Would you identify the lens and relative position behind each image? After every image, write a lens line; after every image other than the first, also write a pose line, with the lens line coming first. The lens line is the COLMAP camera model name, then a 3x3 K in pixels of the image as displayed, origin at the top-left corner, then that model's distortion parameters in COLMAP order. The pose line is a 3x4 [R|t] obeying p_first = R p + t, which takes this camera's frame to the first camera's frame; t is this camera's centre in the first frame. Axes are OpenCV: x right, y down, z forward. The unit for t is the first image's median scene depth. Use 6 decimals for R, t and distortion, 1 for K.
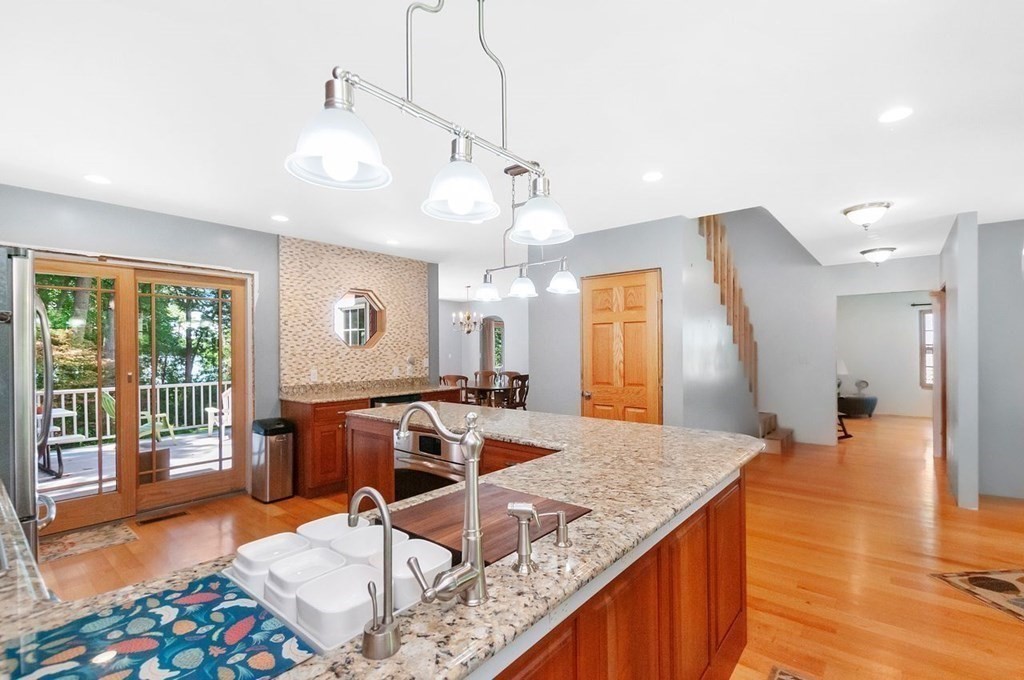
lens RADIAL K [[474.4, 0, 515.8], [0, 474.4, 347.6], [0, 0, 1]] dist [0.003899, -0.000019]
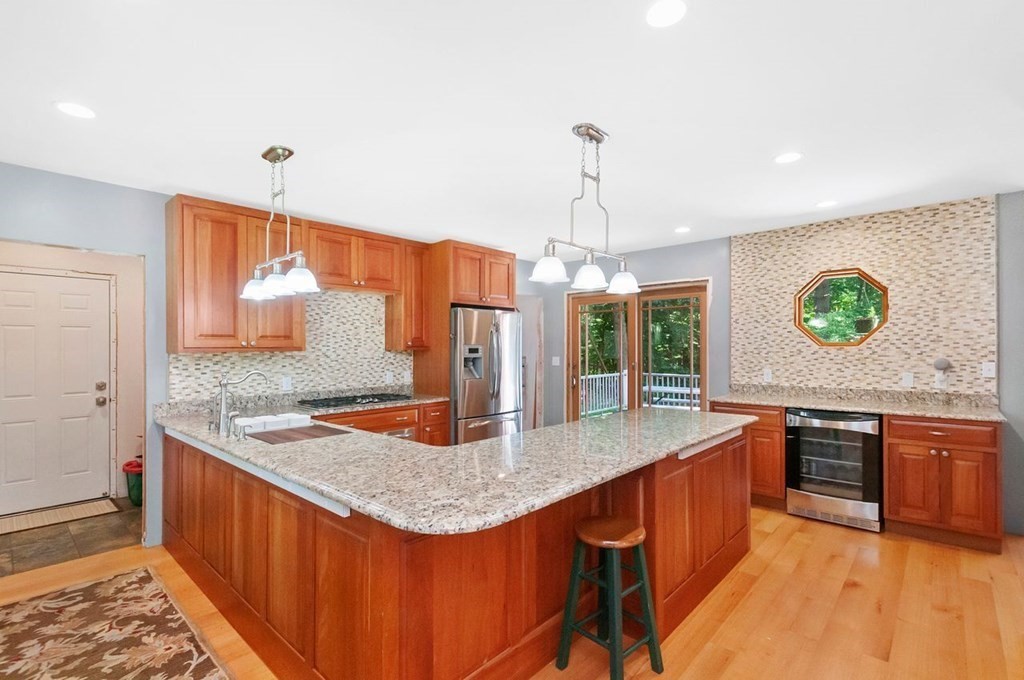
lens RADIAL K [[474.4, 0, 521.2], [0, 474.4, 344.3], [0, 0, 1]] dist [0.003899, -0.000019]
pose [[-0.058783, -0.004069, -0.998262, 0.539322], [0.008288, 0.999955, -0.004564, -0.002101], [0.998236, -0.008542, -0.058747, 0.588169]]
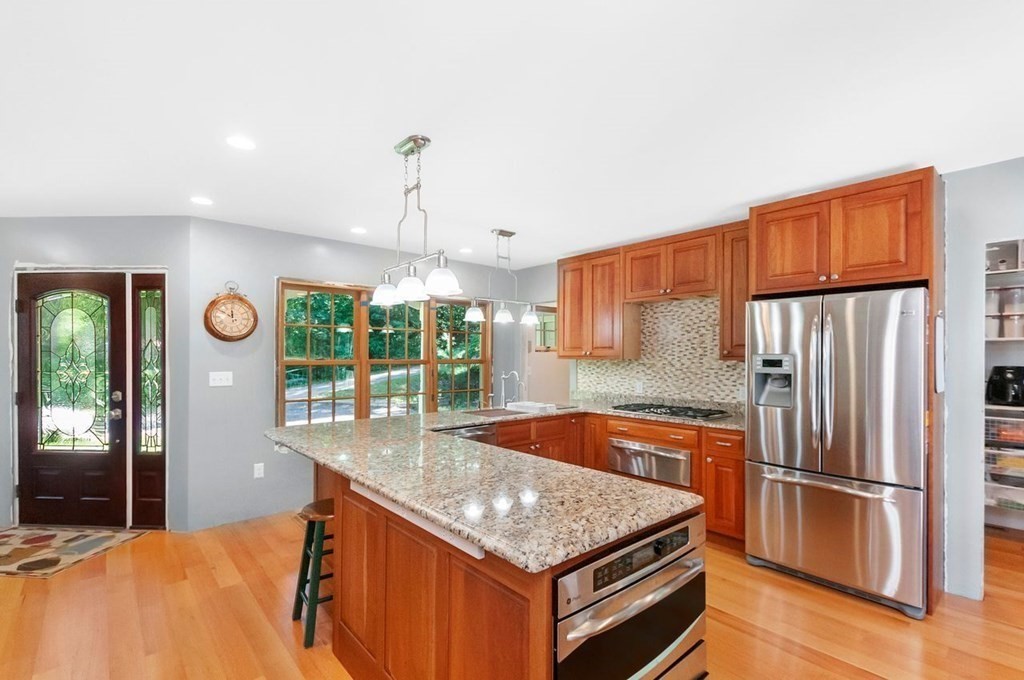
lens RADIAL K [[474.4, 0, 511.7], [0, 474.4, 350.6], [0, 0, 1]] dist [0.003899, -0.000019]
pose [[-0.983610, 0.002480, 0.180291, -0.190918], [0.000583, 0.999944, -0.010574, -0.005124], [-0.180307, -0.010296, -0.983556, 1.129286]]
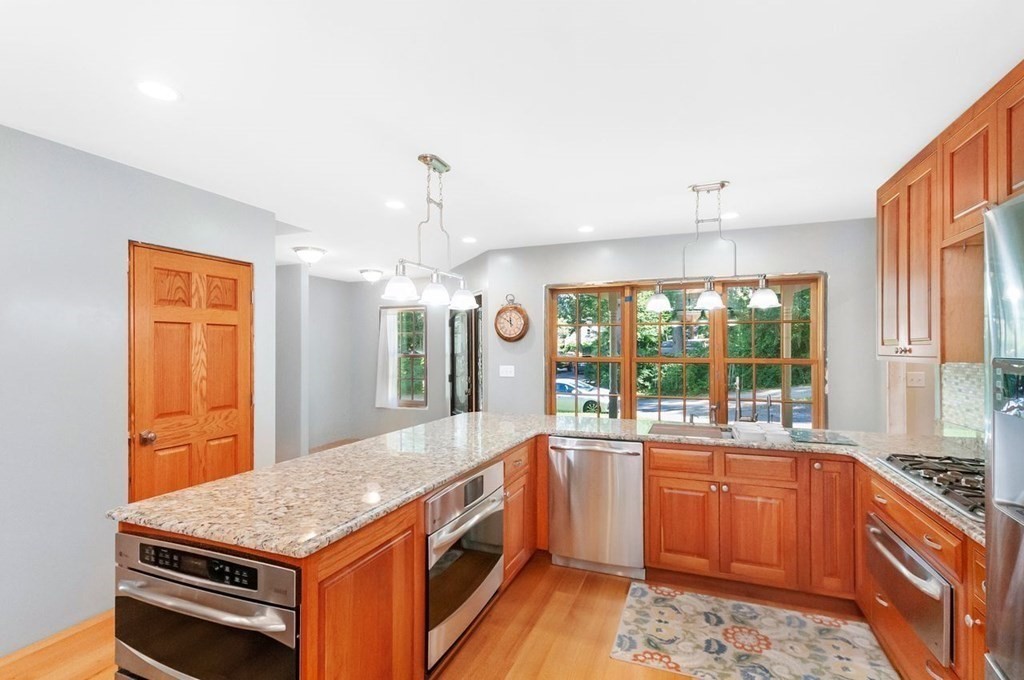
lens RADIAL K [[474.4, 0, 507.5], [0, 474.4, 344.2], [0, 0, 1]] dist [0.003899, -0.000019]
pose [[-0.292088, 0.011812, 0.956319, -0.558037], [0.001186, 0.999927, -0.011989, -0.011946], [-0.956391, -0.002367, -0.292081, 0.720882]]
